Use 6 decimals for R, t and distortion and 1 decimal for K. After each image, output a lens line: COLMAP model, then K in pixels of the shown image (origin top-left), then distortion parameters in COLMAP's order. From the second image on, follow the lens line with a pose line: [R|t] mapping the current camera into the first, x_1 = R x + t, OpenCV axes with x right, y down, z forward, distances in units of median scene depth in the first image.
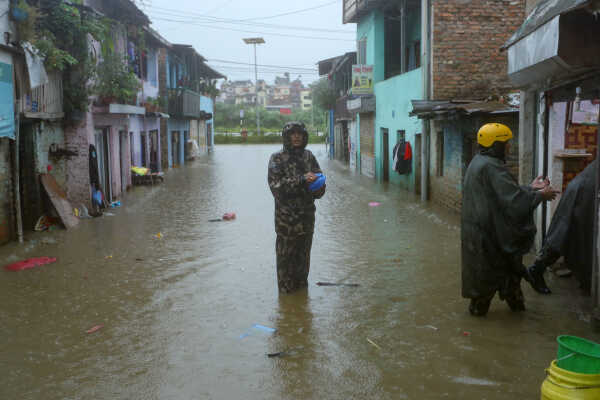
lens RADIAL K [[646.4, 0, 301.2], [0, 646.4, 187.6], [0, 0, 1]] dist [0.070478, 0.003129]
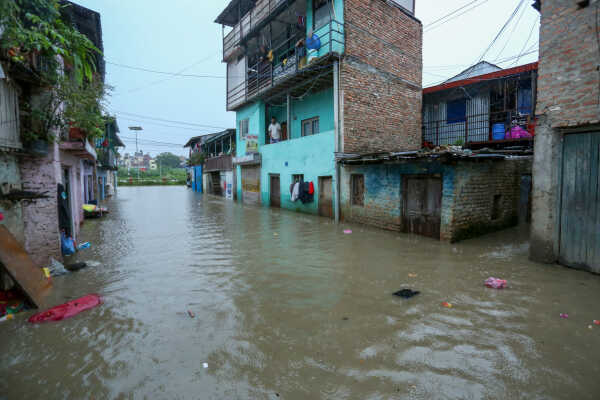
lens RADIAL K [[290.2, 0, 301.0], [0, 290.2, 194.3], [0, 0, 1]] dist [-0.073499, 0.029791]
pose [[0.880638, -0.021949, 0.473281, -0.198076], [0.039584, 0.998842, -0.027332, -0.027681], [-0.472133, 0.042804, 0.880488, 0.482434]]
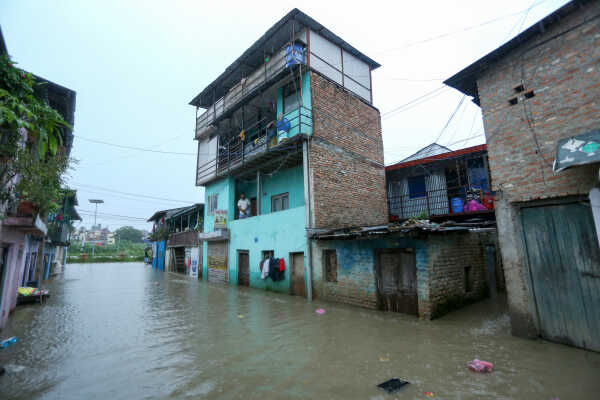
lens RADIAL K [[290.2, 0, 301.0], [0, 290.2, 194.3], [0, 0, 1]] dist [-0.073499, 0.029791]
pose [[0.823369, 0.100767, 0.558489, -0.200007], [0.066242, 0.960318, -0.270928, -0.033992], [-0.563628, 0.260069, 0.784020, 0.494318]]
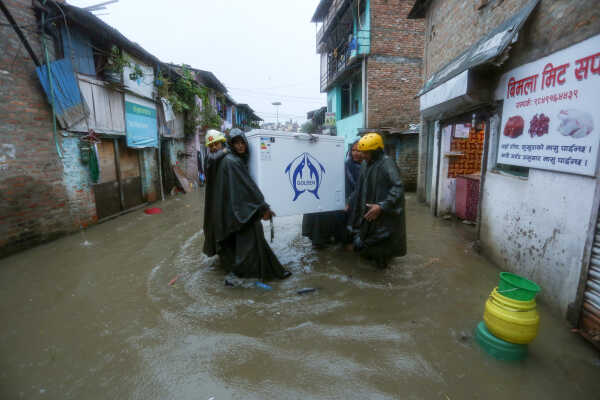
lens RADIAL K [[290.2, 0, 301.0], [0, 290.2, 194.3], [0, 0, 1]] dist [-0.073499, 0.029791]
pose [[0.999924, -0.003942, 0.011642, -0.015883], [0.003028, 0.996984, 0.077546, -0.000637], [-0.011912, -0.077505, 0.996921, 0.095950]]
